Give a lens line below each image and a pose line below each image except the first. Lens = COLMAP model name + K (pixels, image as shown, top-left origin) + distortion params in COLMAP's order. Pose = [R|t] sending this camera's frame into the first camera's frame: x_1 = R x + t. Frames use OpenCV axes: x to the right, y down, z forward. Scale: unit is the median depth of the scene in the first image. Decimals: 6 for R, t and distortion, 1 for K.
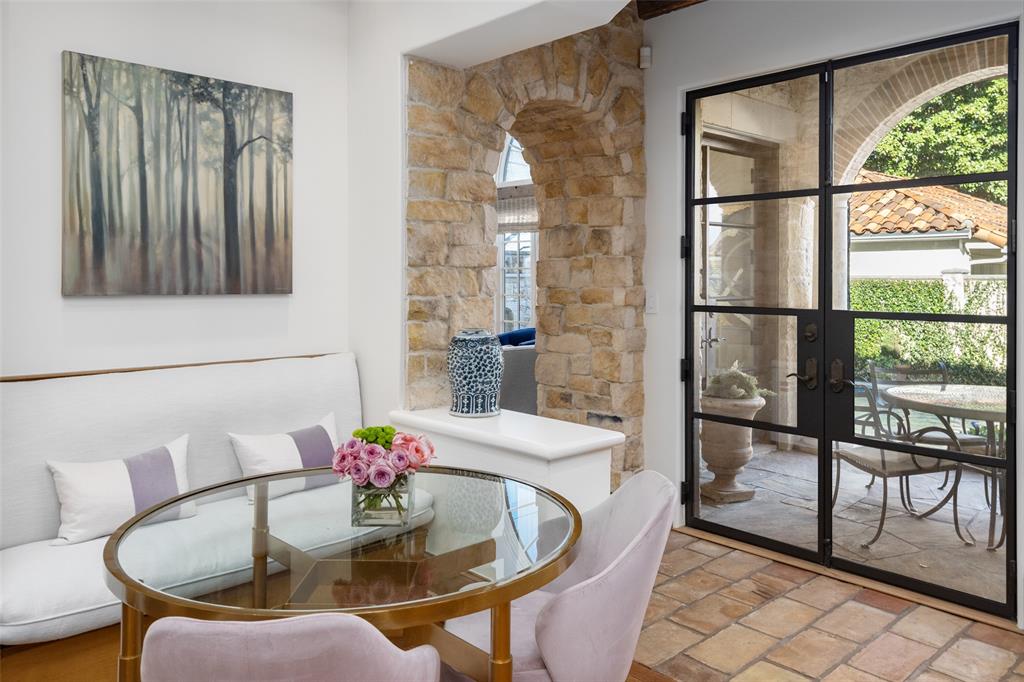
lens RADIAL K [[760.5, 0, 514.5], [0, 760.5, 285.4], [0, 0, 1]] dist [0.024327, 0.000039]
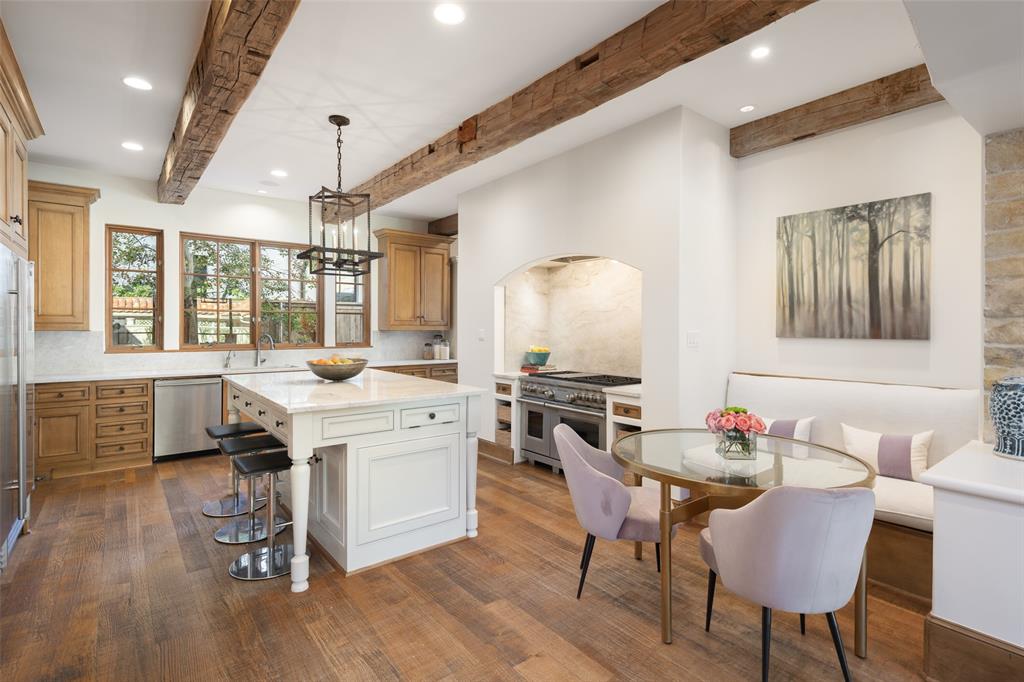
lens RADIAL K [[494.5, 0, 514.4], [0, 494.5, 328.6], [0, 0, 1]] dist [0.012753, 0.000035]
pose [[-0.070244, -0.003318, -0.997524, 0.663387], [-0.012310, 0.999921, -0.002459, 0.001936], [0.997454, 0.012107, -0.070280, 0.336619]]
